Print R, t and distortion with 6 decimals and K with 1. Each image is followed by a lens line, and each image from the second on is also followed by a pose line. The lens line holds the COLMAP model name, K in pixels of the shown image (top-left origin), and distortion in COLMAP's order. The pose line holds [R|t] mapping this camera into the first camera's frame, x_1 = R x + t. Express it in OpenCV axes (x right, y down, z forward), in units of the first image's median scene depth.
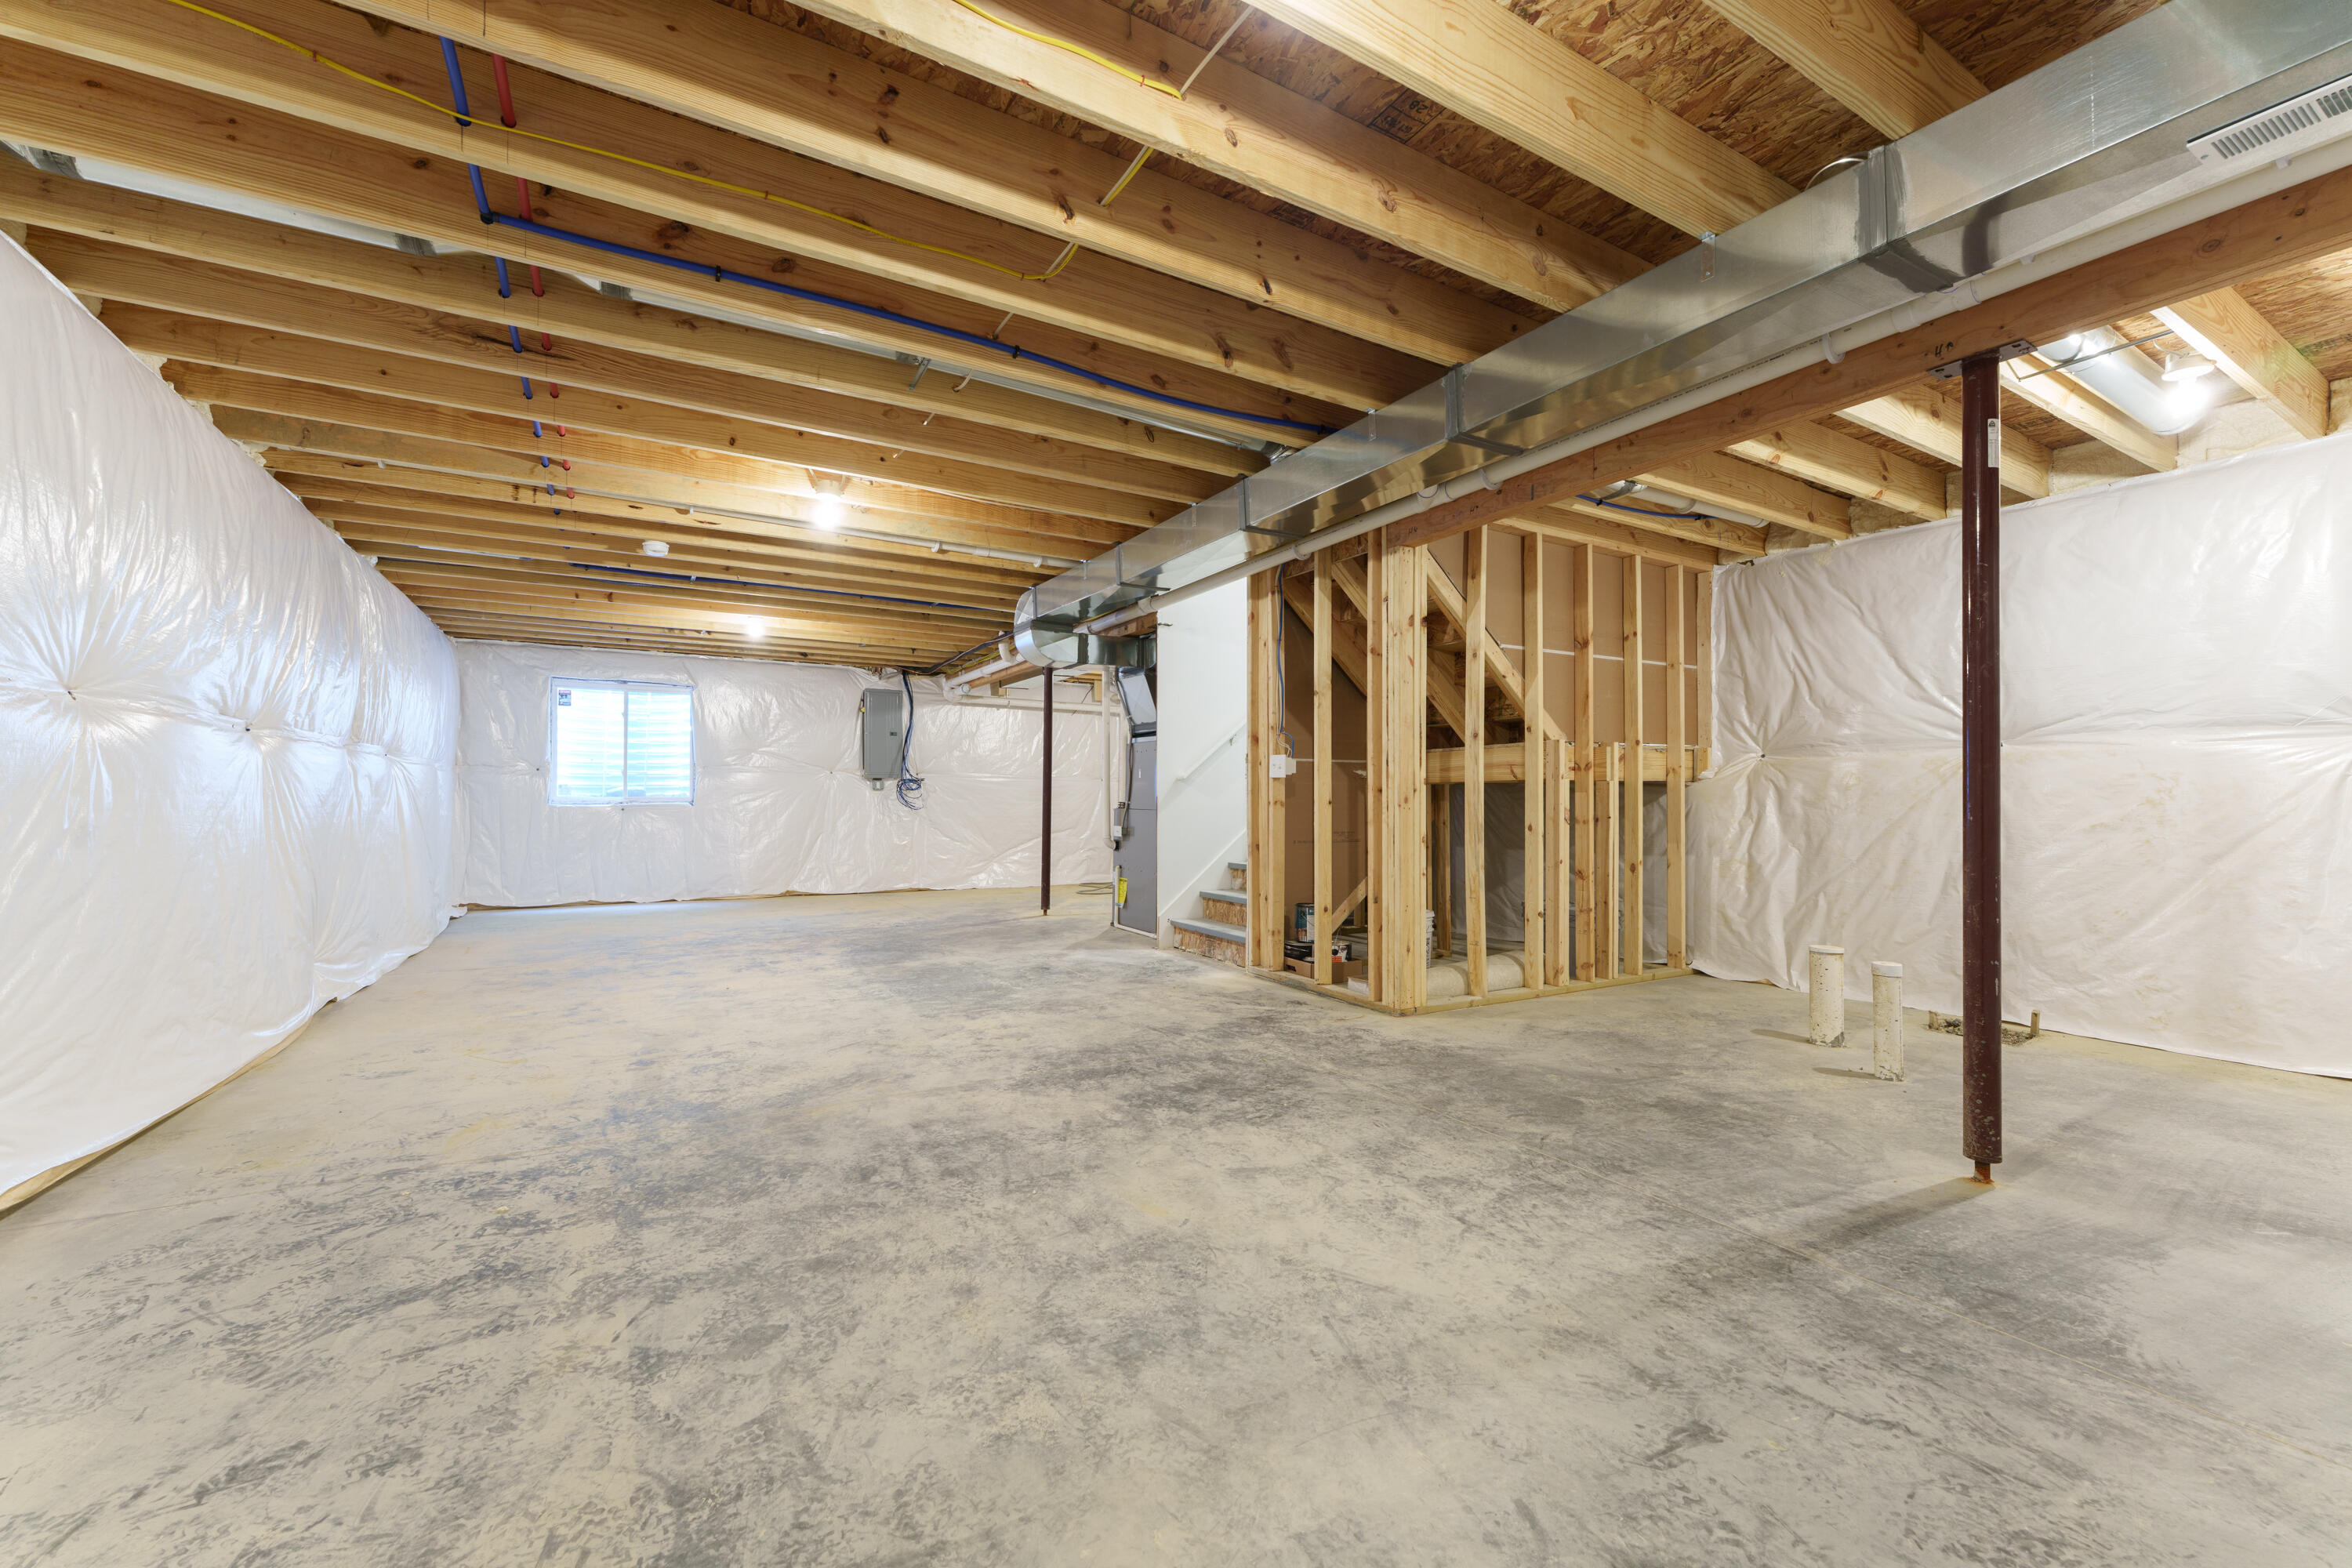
lens RADIAL K [[940.1, 0, 1177.9], [0, 940.1, 790.2], [0, 0, 1]] dist [-0.001542, 0.000040]
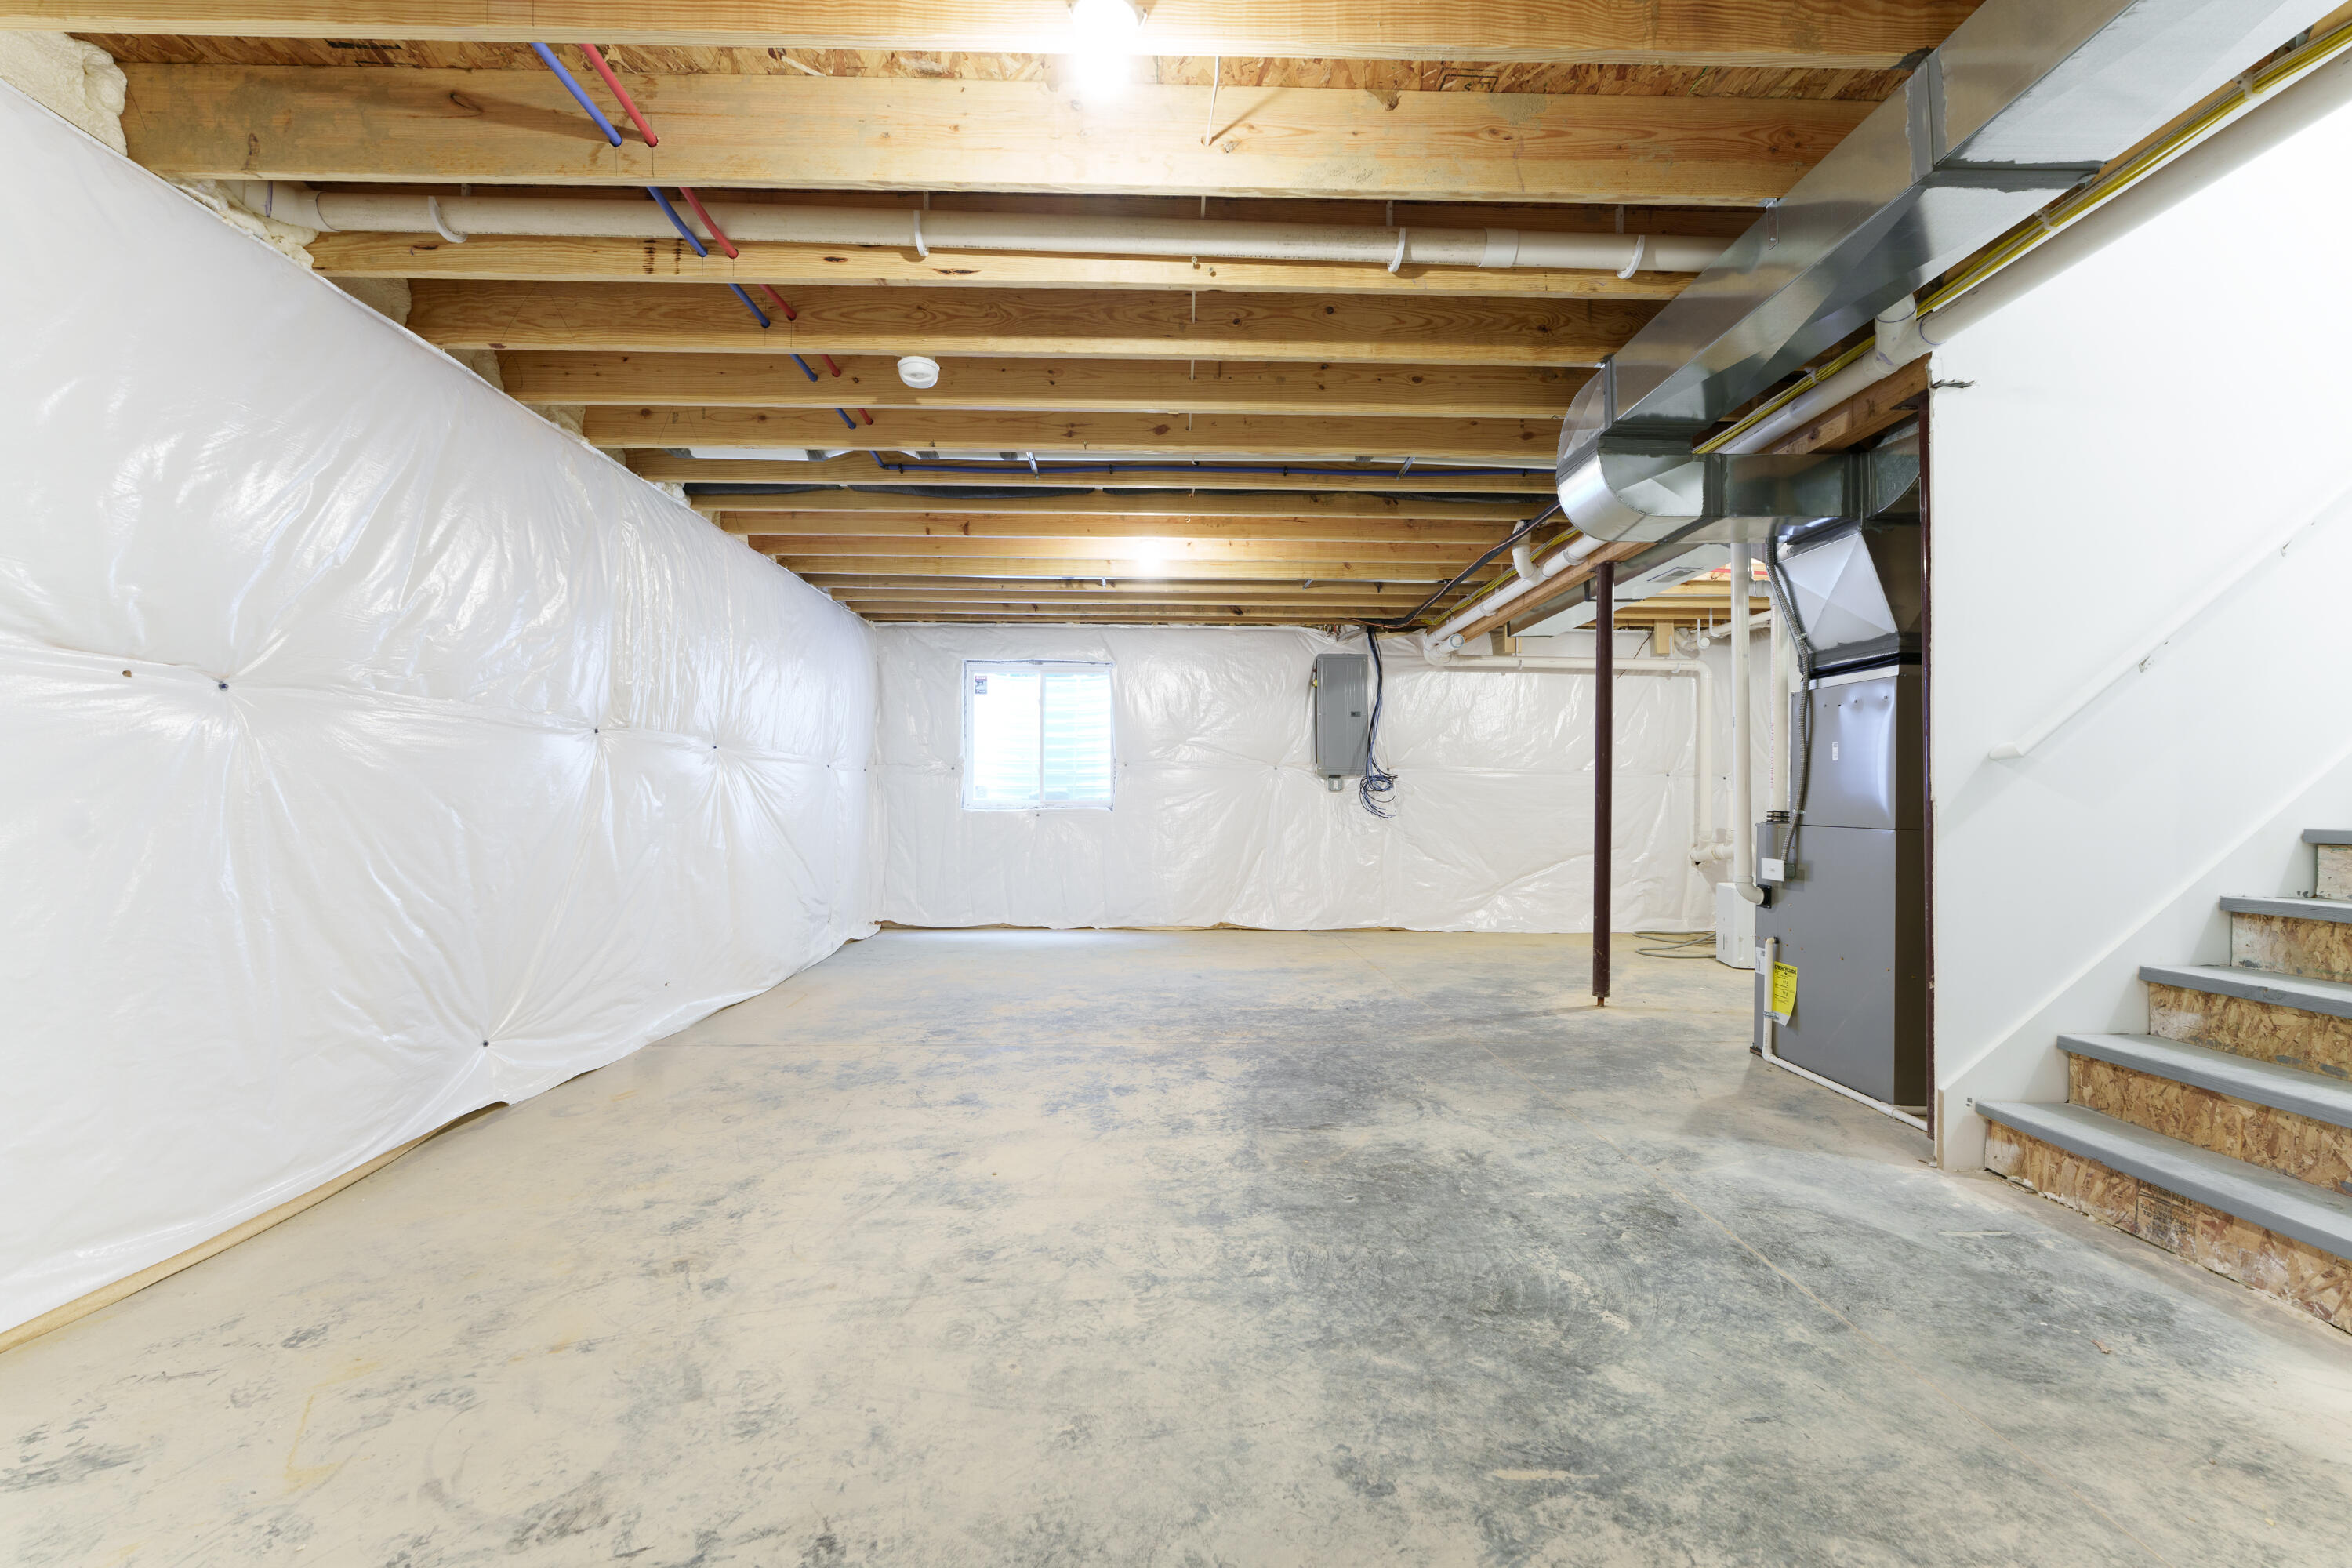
lens RADIAL K [[940.1, 0, 1175.4], [0, 940.1, 790.2], [0, 0, 1]] dist [-0.001542, 0.000040]
pose [[0.873969, -0.004747, -0.485958, -0.086308], [0.003154, 0.999987, -0.004096, 0.002269], [0.485971, 0.002047, 0.873973, 0.361711]]
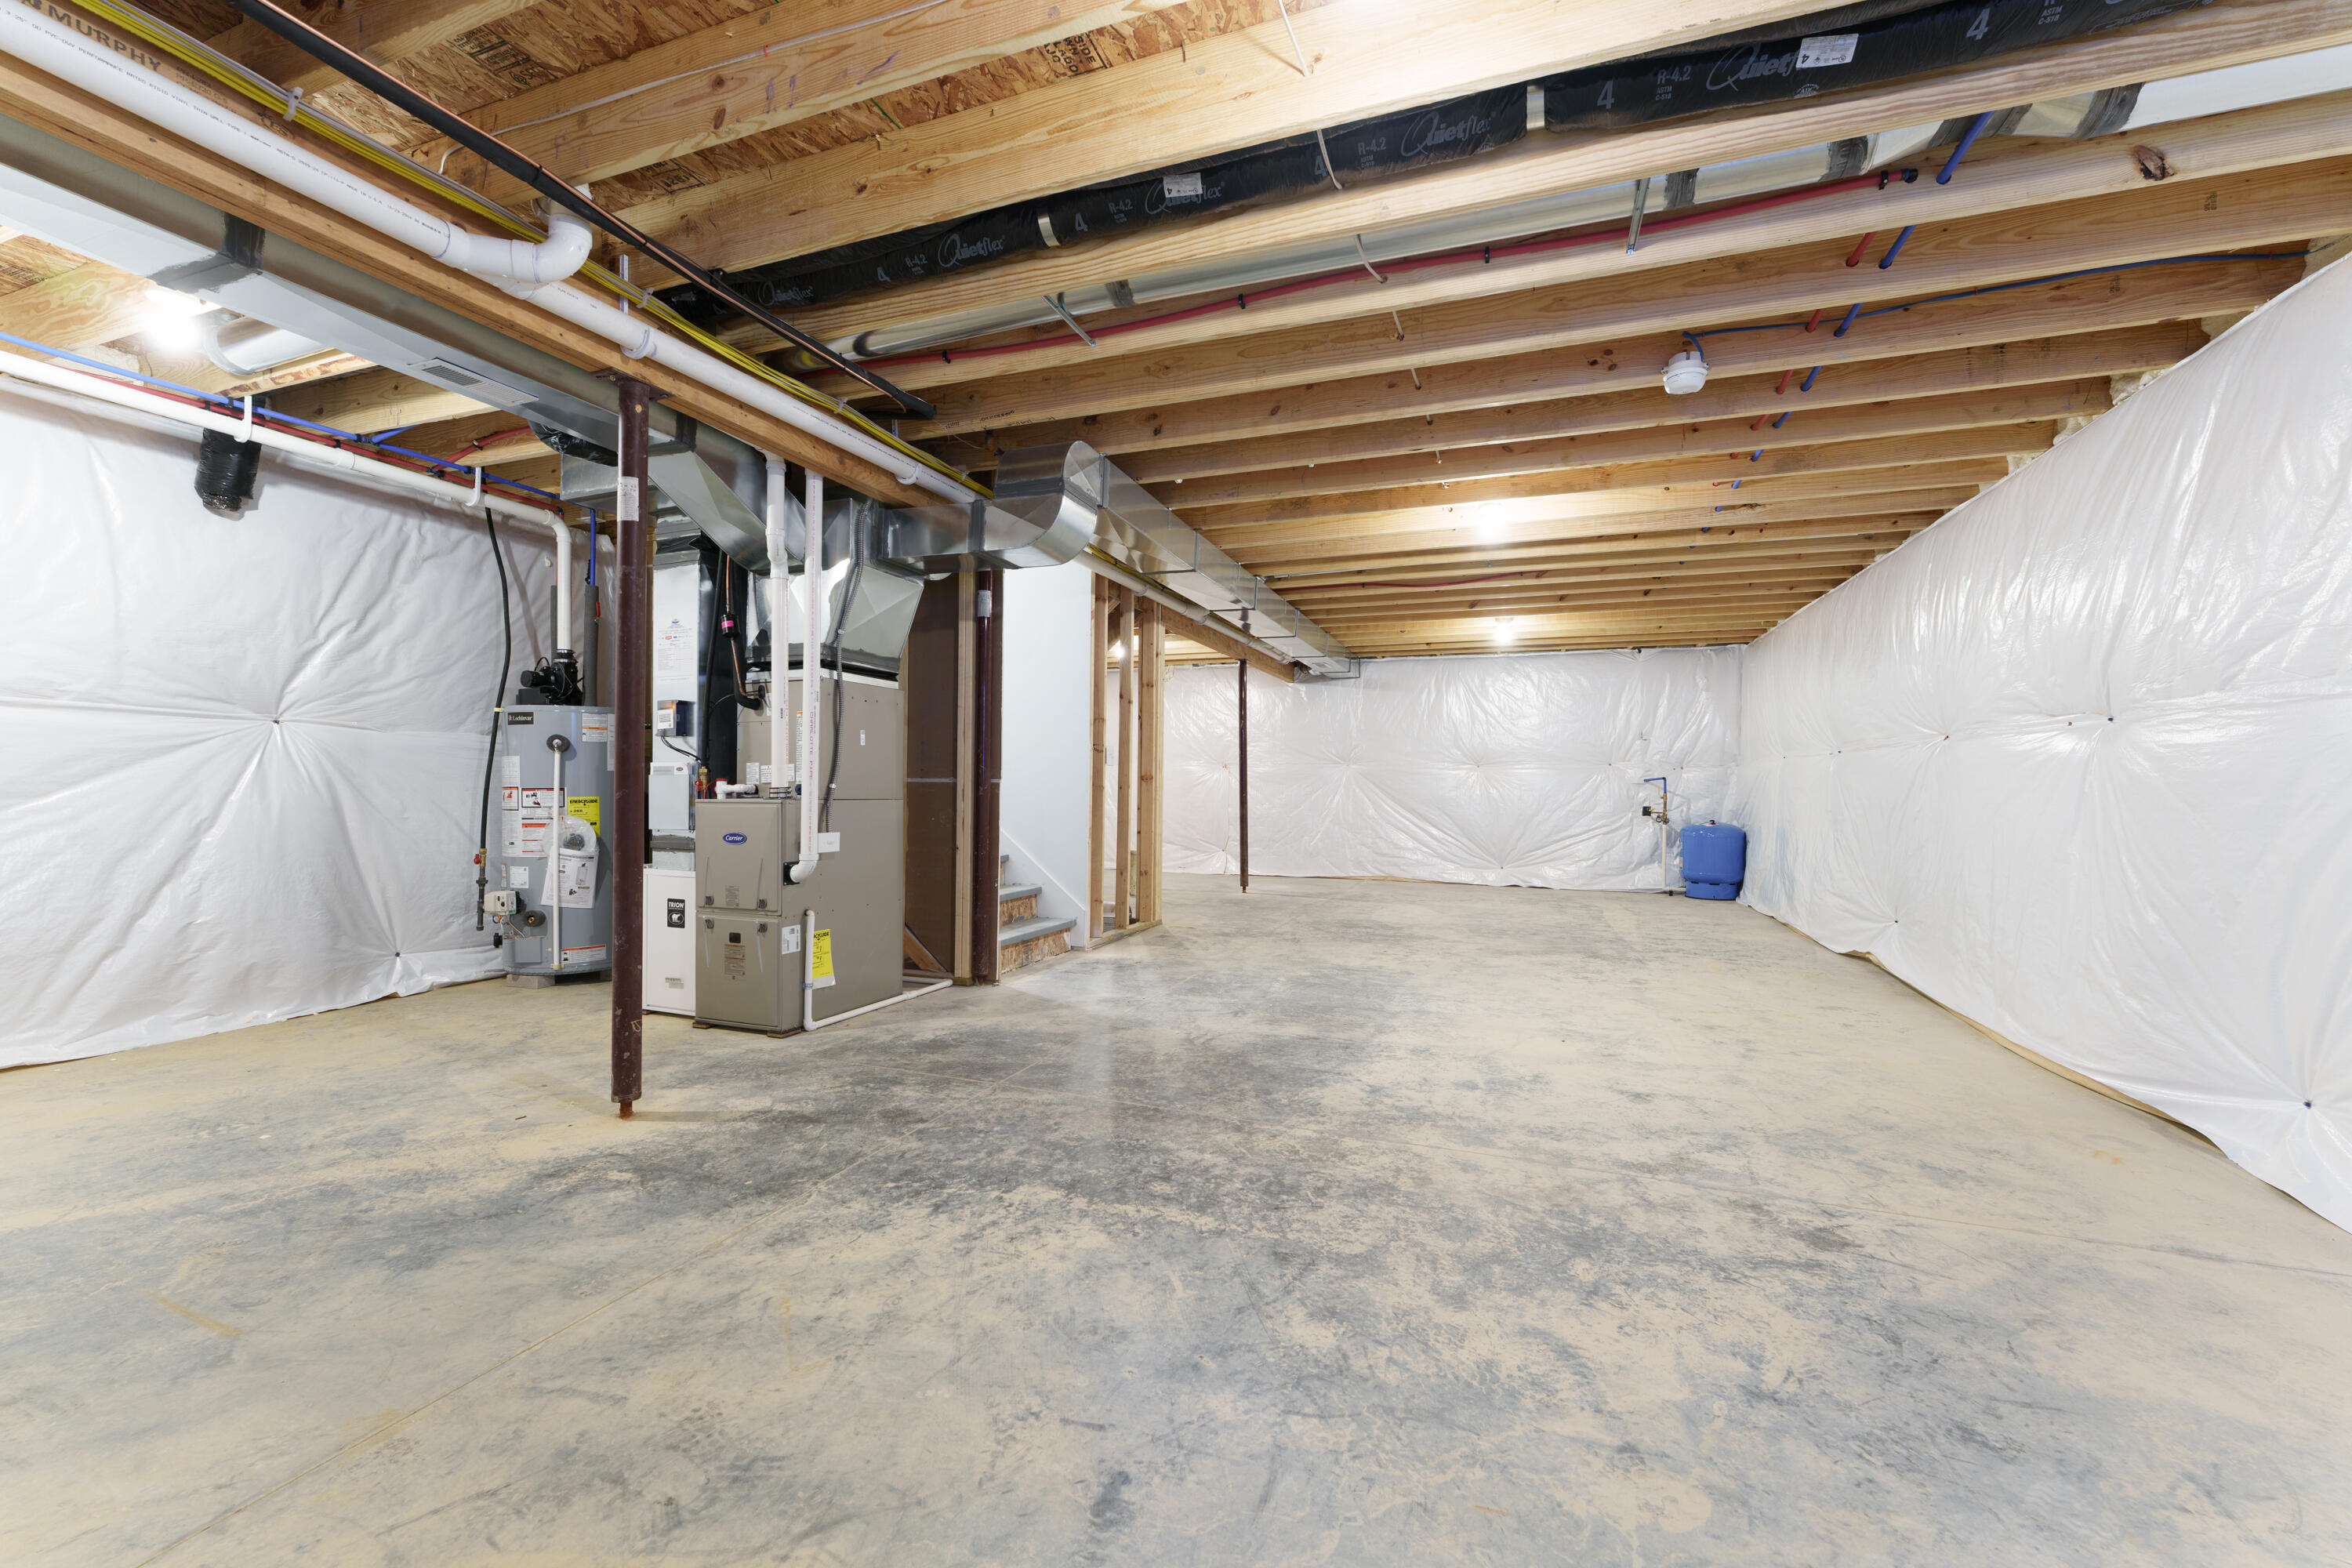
lens RADIAL K [[940.1, 0, 1178.9], [0, 940.1, 782.0], [0, 0, 1]] dist [-0.001542, 0.000040]
pose [[-0.635710, -0.005633, 0.771908, -0.522879], [-0.020096, 0.999755, -0.009255, 0.009530], [-0.771667, -0.021396, -0.635667, 1.041088]]
